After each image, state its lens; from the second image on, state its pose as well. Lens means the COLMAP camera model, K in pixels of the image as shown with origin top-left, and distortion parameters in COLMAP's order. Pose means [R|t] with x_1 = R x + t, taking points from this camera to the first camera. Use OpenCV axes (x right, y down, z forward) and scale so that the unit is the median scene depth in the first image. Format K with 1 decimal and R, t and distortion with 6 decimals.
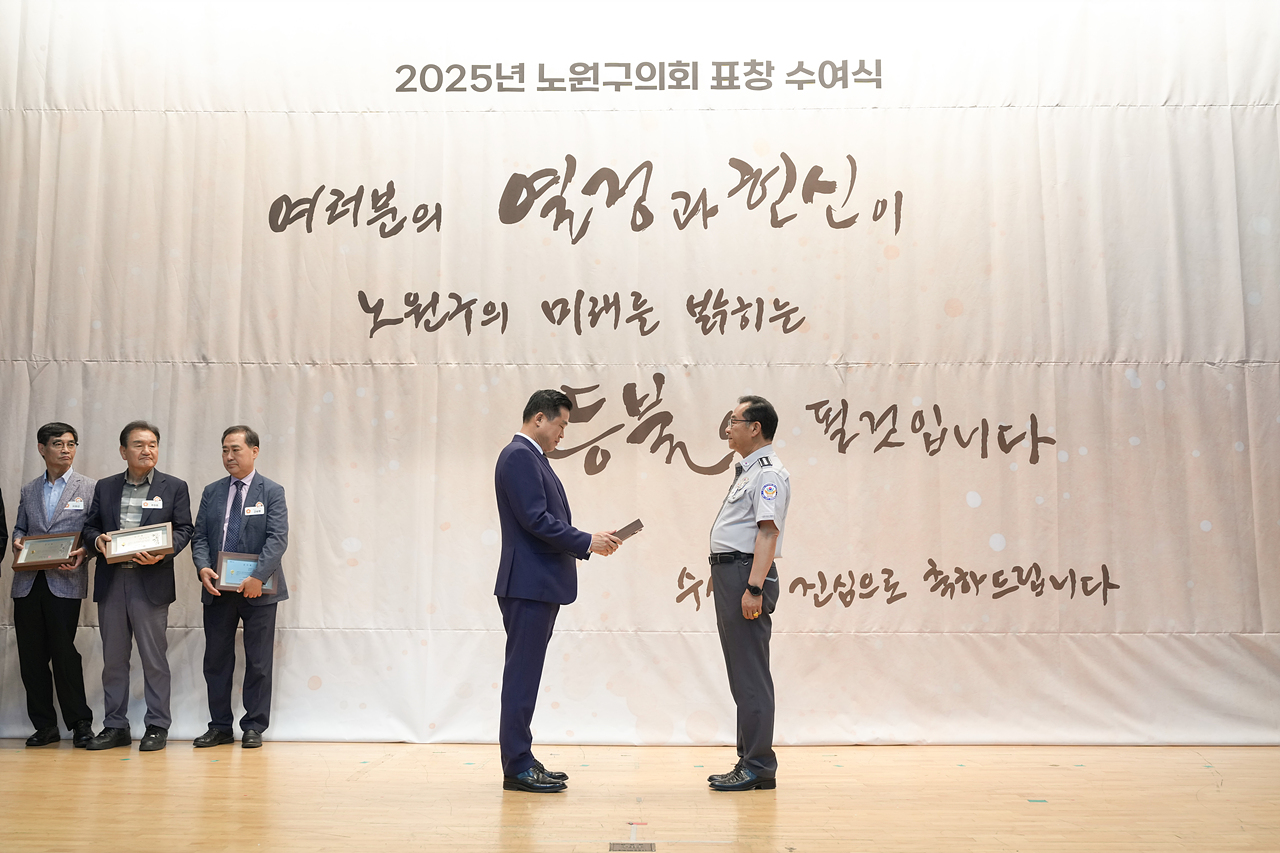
lens RADIAL K [[1179.6, 0, 621.3], [0, 1179.6, 451.5], [0, 0, 1]] dist [-0.010171, 0.000000]
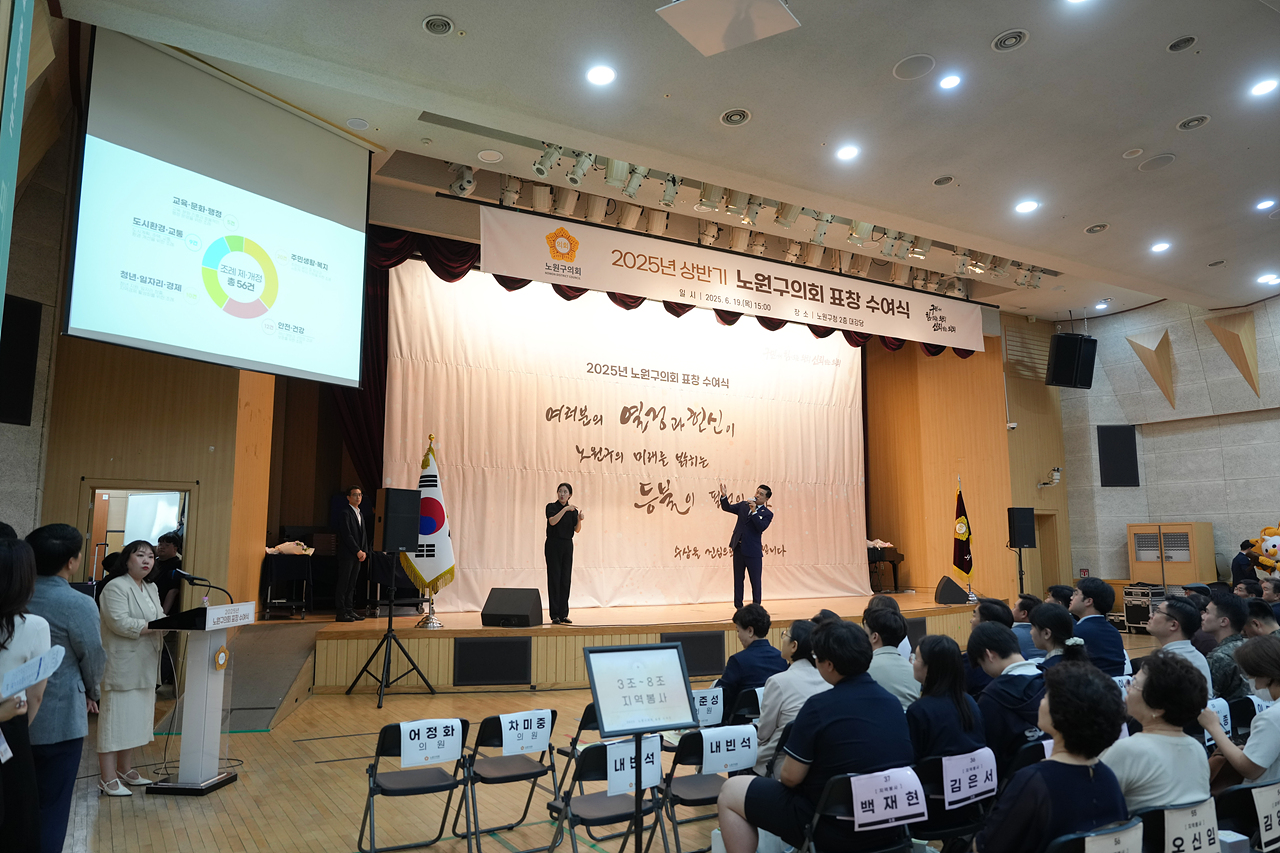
lens RADIAL K [[888.6, 0, 633.7], [0, 888.6, 413.1], [0, 0, 1]] dist [-0.017287, 0.013713]
pose [[0.844328, 0.076813, 0.530293, -1.223773], [-0.055574, 0.996888, -0.055915, -0.102659], [-0.532937, 0.017740, 0.845969, -0.834209]]
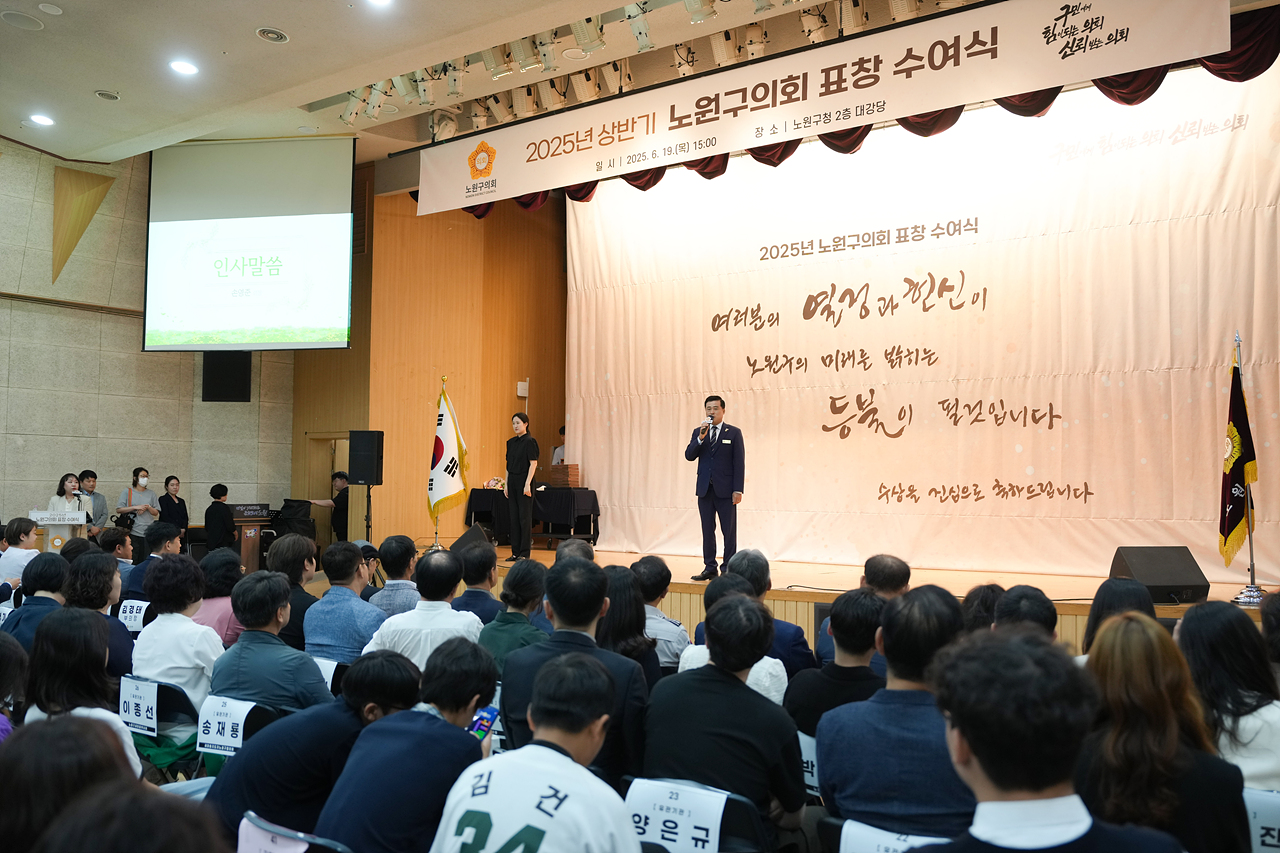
lens RADIAL K [[1179.6, 0, 648.4], [0, 1179.6, 435.2], [0, 0, 1]] dist [-0.010171, 0.000000]
pose [[0.809839, -0.021140, -0.586271, 0.912426], [0.057957, 0.997345, 0.044095, -0.097947], [0.583782, -0.069688, 0.808914, -0.889068]]
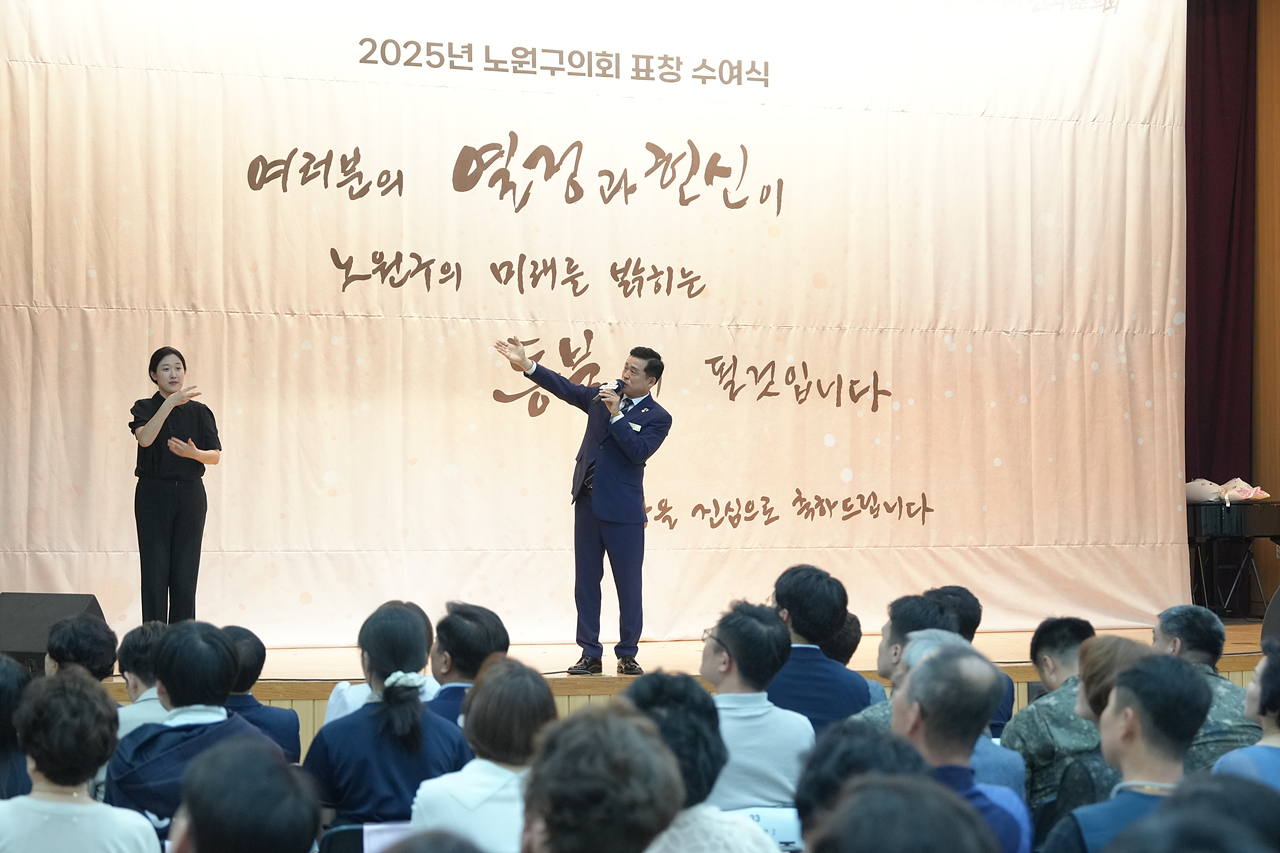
lens RADIAL K [[2629.4, 0, 656.5], [0, 2629.4, 450.3], [0, 0, 1]] dist [-0.004135, 0.000000]
pose [[0.927080, 0.002941, 0.374853, -0.869294], [-0.037144, 0.995769, 0.084050, -0.167064], [-0.373019, -0.091844, 0.923267, -1.417926]]
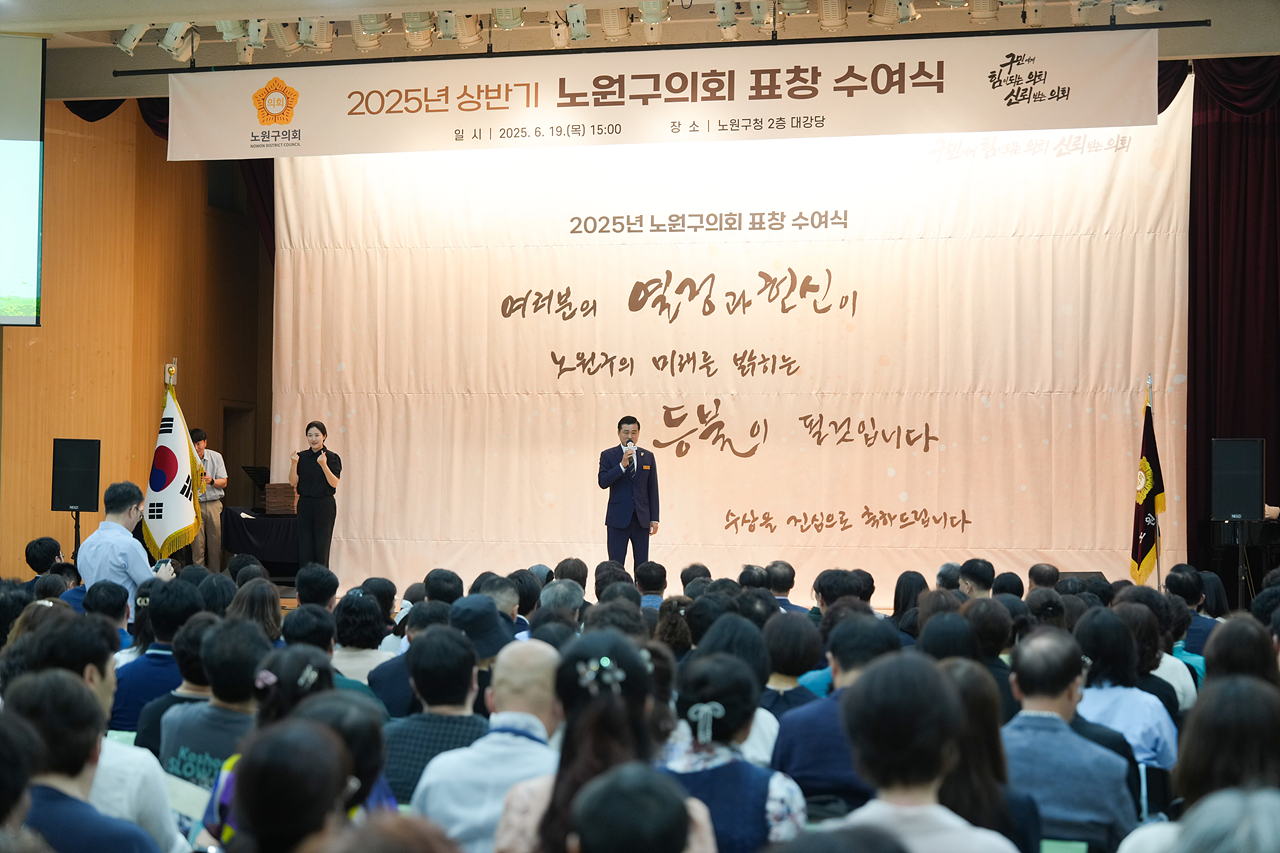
lens RADIAL K [[2490.4, 0, 646.7], [0, 2490.4, 456.0], [0, 0, 1]] dist [-0.022192, 0.000000]
pose [[0.972423, 0.001097, -0.233220, 0.783860], [0.018704, 0.996401, 0.082673, -0.286716], [0.232471, -0.084756, 0.968903, -2.584098]]
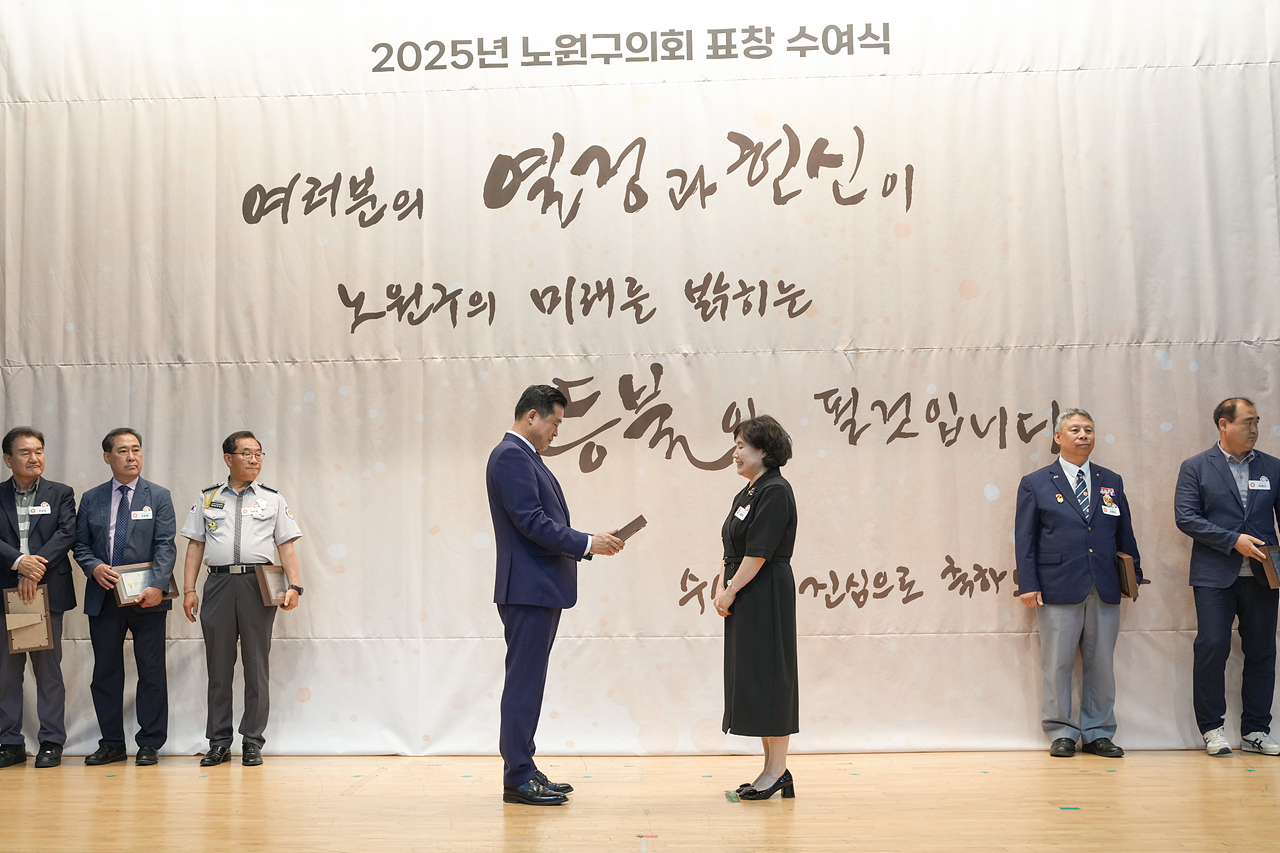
lens RADIAL K [[822.6, 0, 584.8], [0, 822.6, 519.9], [0, 0, 1]] dist [-0.017552, 0.004654]
pose [[0.999790, -0.017018, -0.011403, -0.019909], [0.017718, 0.997764, 0.064444, 0.014782], [0.010281, -0.064632, 0.997856, 0.332149]]
